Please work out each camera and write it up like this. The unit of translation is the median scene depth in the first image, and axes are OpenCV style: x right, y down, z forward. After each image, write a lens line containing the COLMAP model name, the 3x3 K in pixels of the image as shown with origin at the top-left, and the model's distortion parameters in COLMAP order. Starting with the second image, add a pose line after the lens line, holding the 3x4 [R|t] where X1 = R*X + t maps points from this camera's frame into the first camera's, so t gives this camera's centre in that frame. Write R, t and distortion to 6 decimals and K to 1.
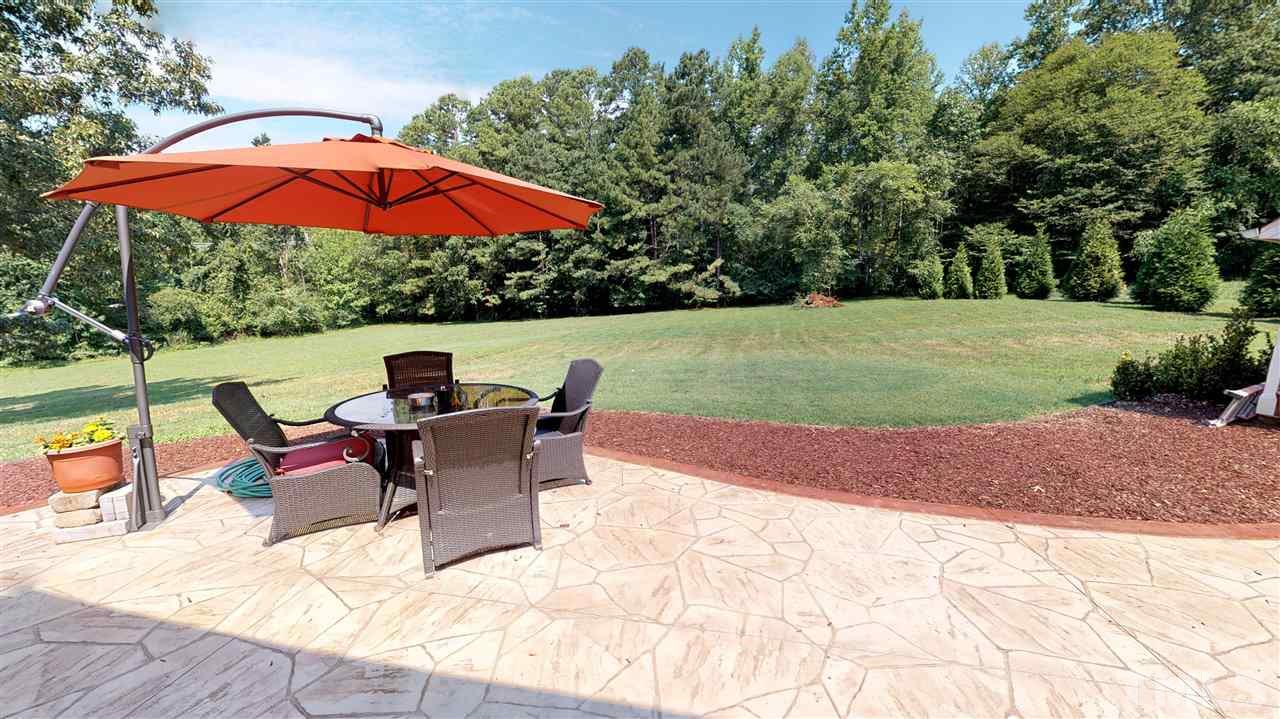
lens RADIAL K [[468.7, 0, 636.7], [0, 468.7, 361.8], [0, 0, 1]] dist [0.003569, 0.000058]
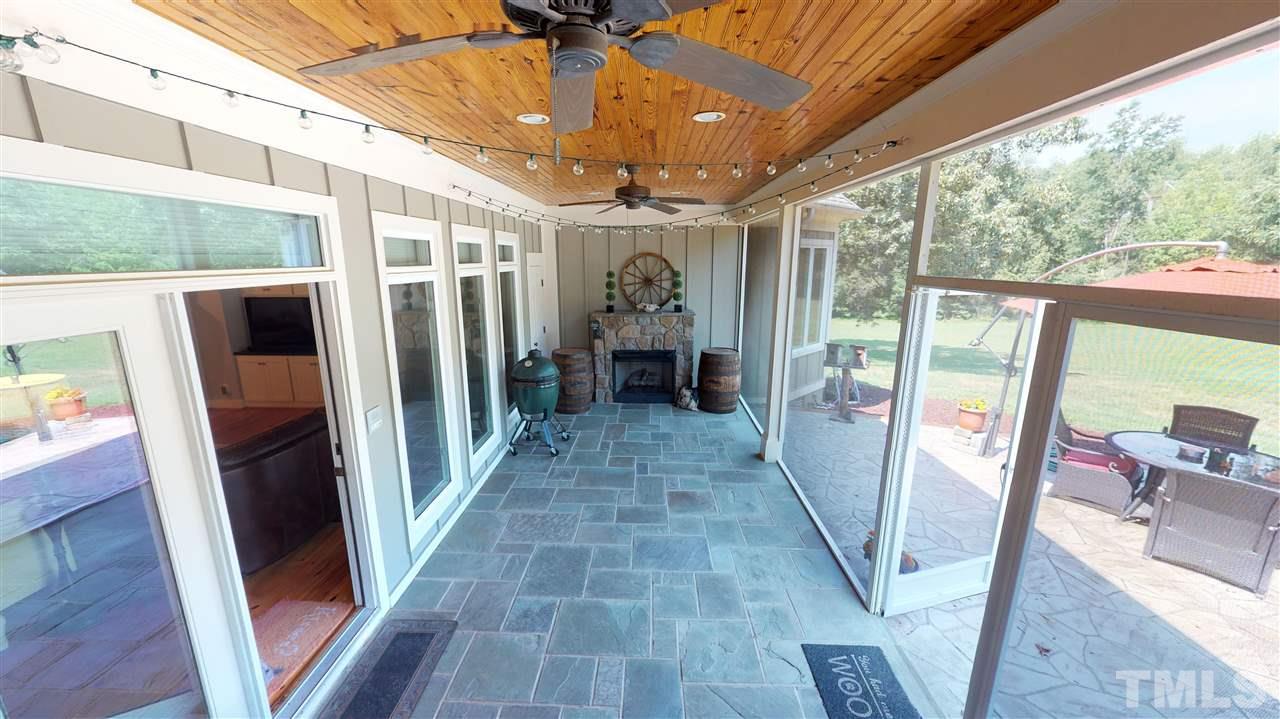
lens RADIAL K [[468.7, 0, 641.7], [0, 468.7, 361.5], [0, 0, 1]] dist [0.003569, 0.000058]
pose [[0.171357, 0.216443, -0.961140, 0.095657], [-0.161825, 0.968502, 0.189250, -0.032161], [0.971828, 0.123107, 0.200985, -0.154507]]
